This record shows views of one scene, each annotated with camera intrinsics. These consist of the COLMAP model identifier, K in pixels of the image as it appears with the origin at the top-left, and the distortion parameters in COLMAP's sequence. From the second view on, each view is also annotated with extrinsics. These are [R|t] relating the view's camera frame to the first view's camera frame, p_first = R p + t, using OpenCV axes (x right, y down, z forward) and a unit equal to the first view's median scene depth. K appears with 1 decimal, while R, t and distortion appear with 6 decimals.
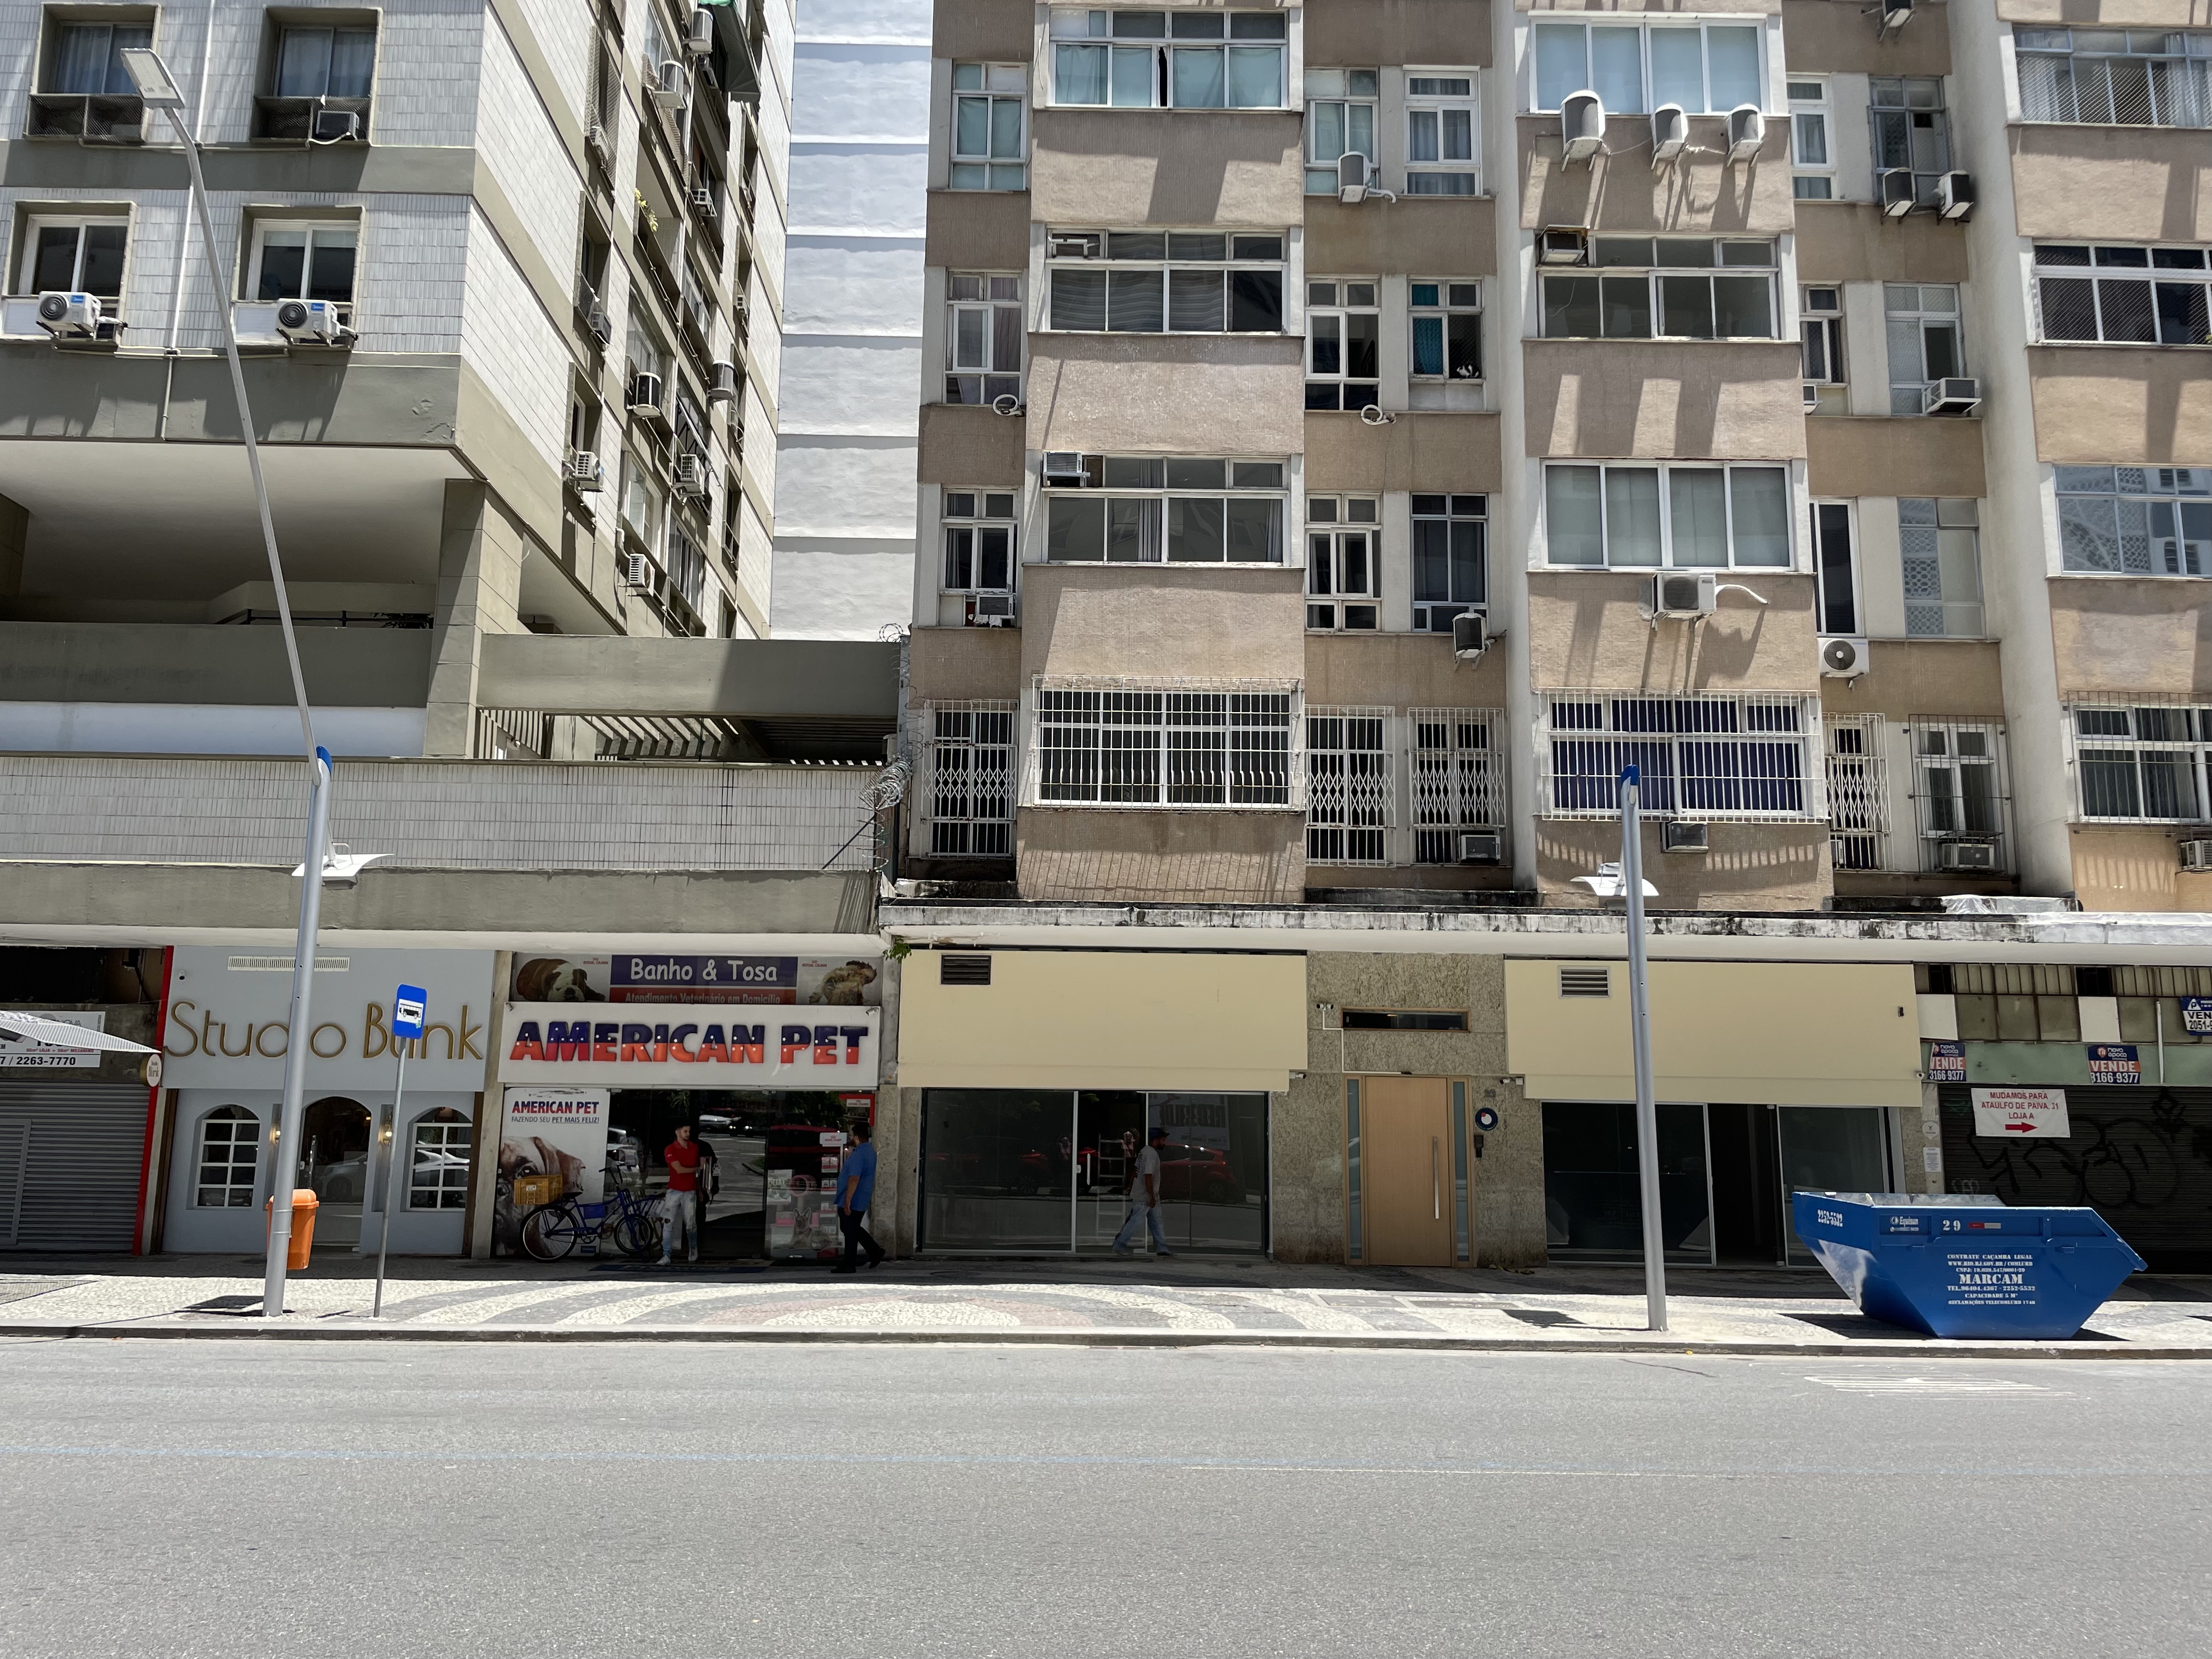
lens RADIAL K [[1678.9, 0, 1096.3], [0, 1678.9, 834.1], [0, 0, 1]] dist [0.085980, -0.113403]
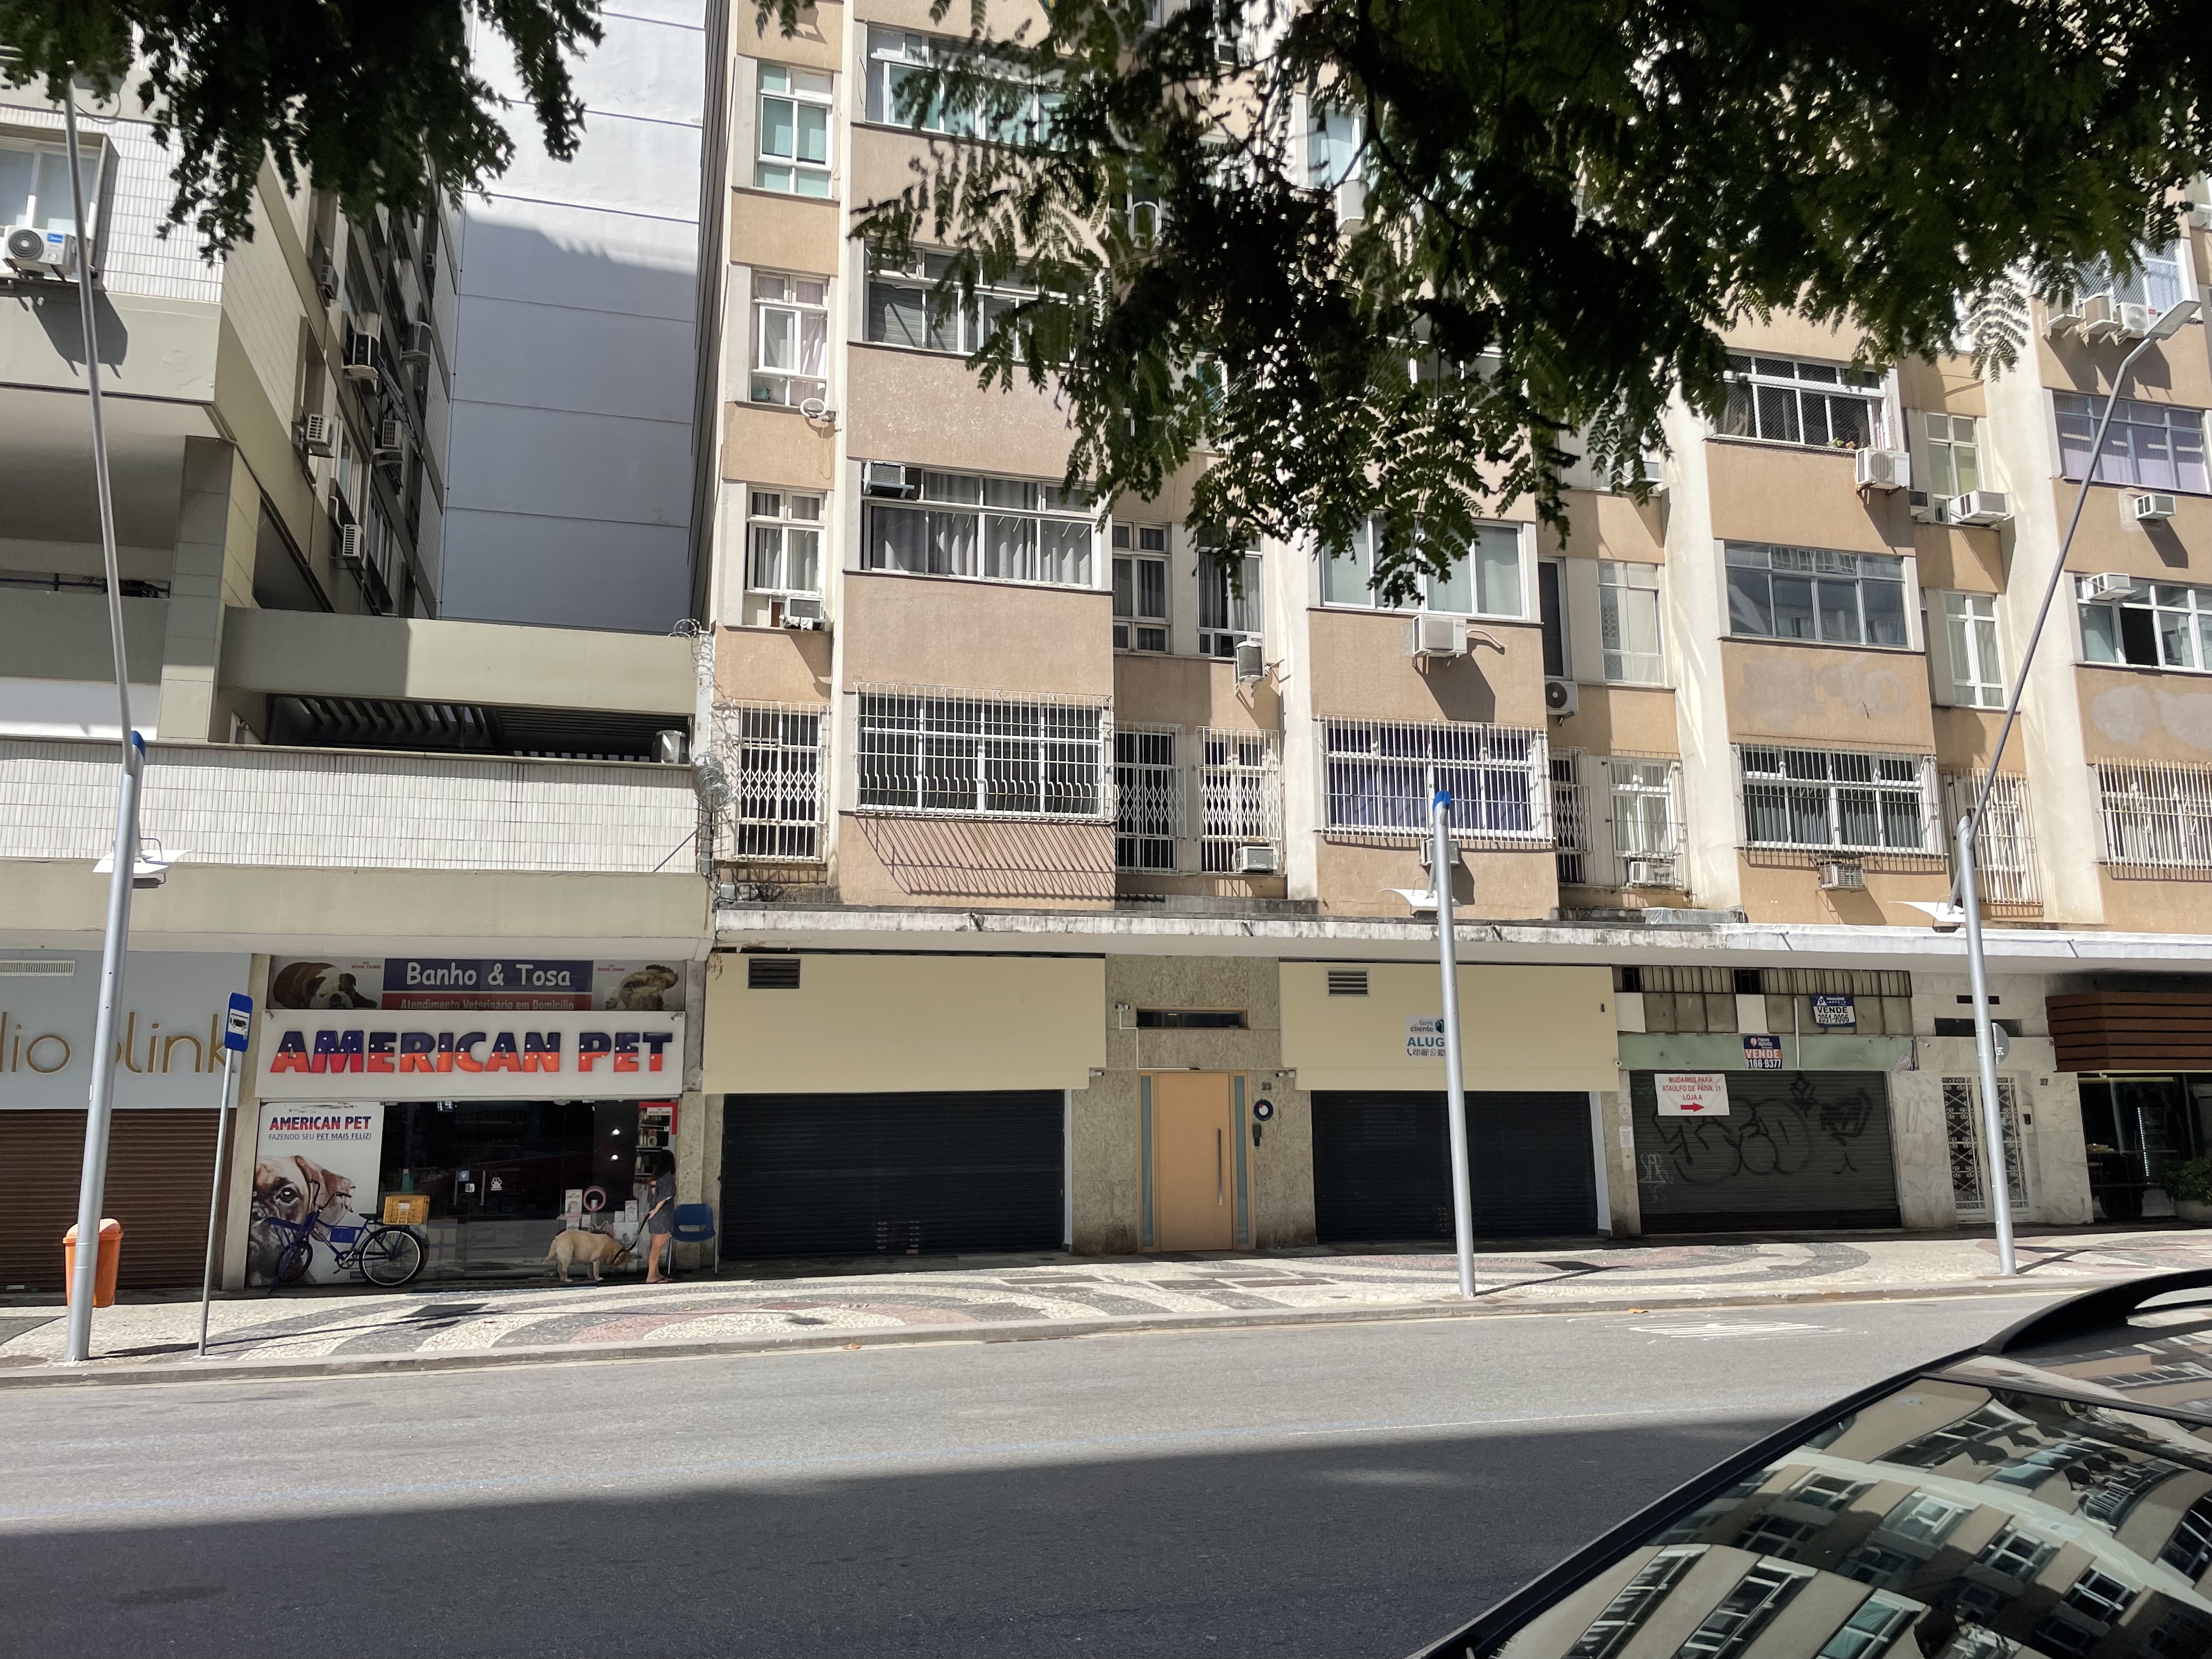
lens RADIAL K [[1678.9, 0, 1121.7], [0, 1678.9, 809.2], [0, 0, 1]] dist [0.085980, -0.113403]
pose [[0.964784, 0.024154, 0.261932, -0.141996], [-0.020467, 0.999649, -0.016795, -0.003624], [-0.262245, 0.010843, 0.964940, -0.015222]]
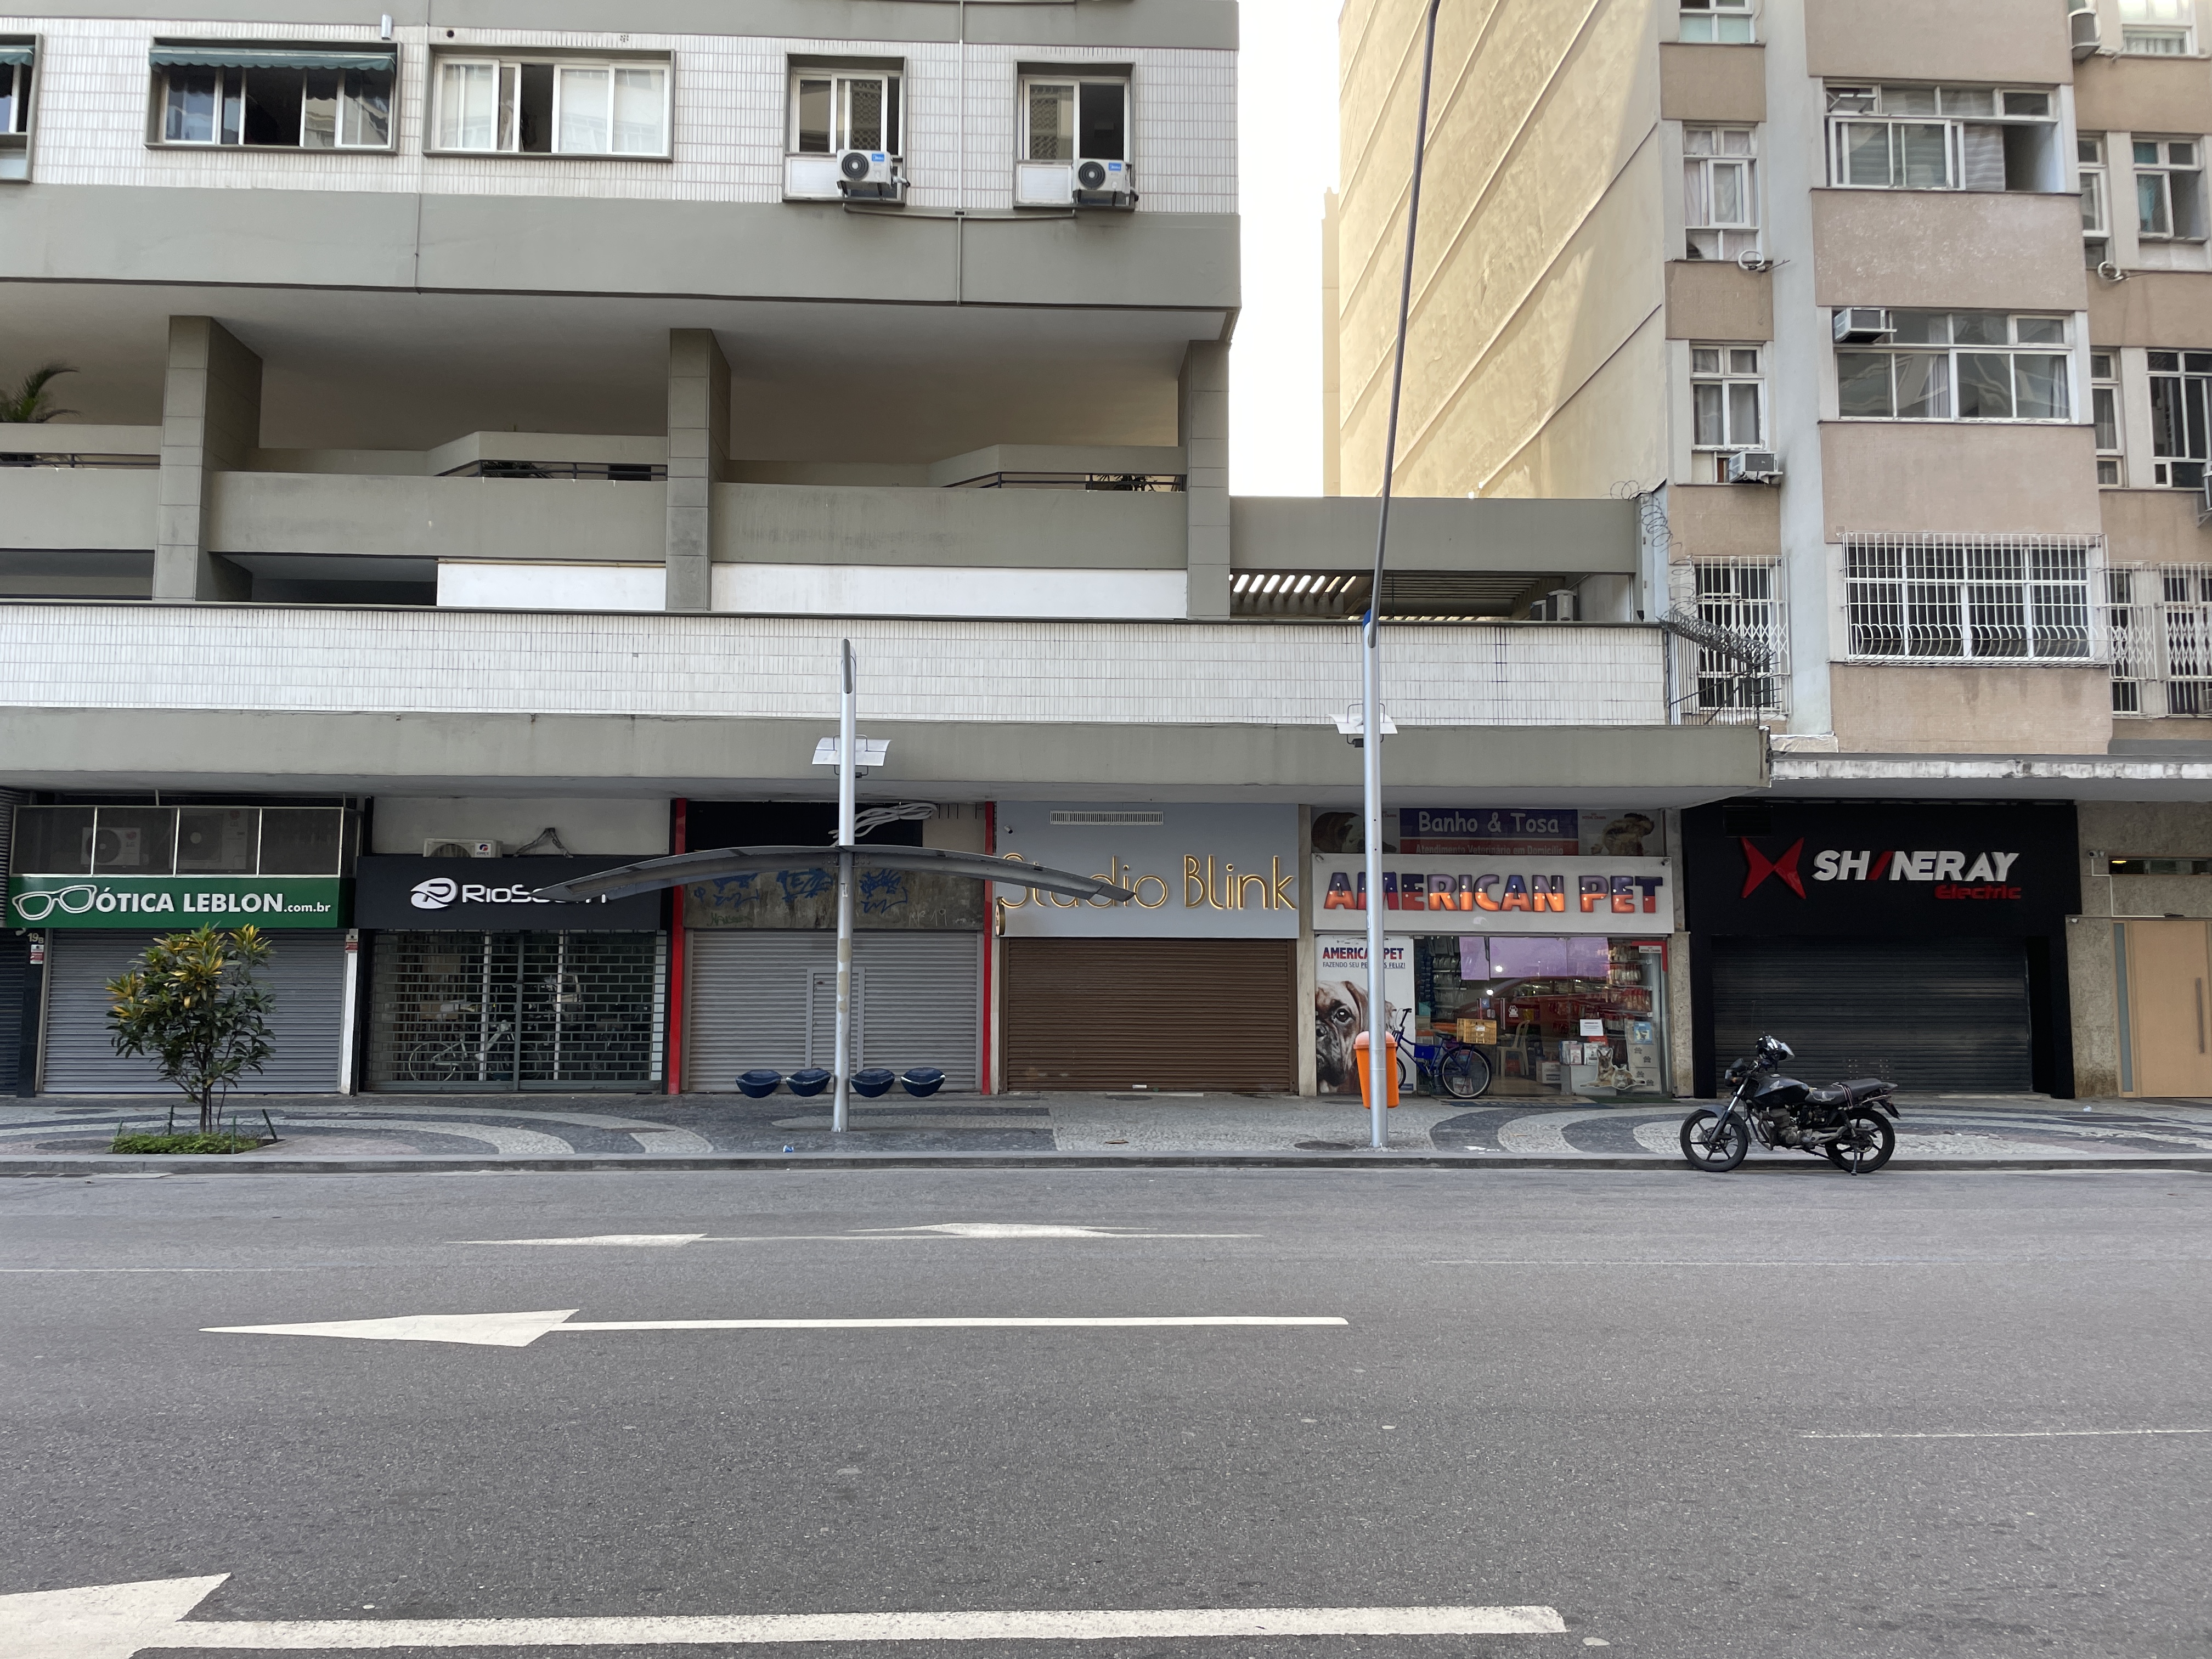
lens RADIAL K [[1678.9, 0, 1085.9], [0, 1678.9, 799.1], [0, 0, 1]] dist [0.085980, -0.113403]
pose [[0.999630, -0.006474, 0.026434, -0.507996], [0.004613, 0.997545, 0.069871, -0.006866], [-0.026822, -0.069723, 0.997206, -0.024002]]
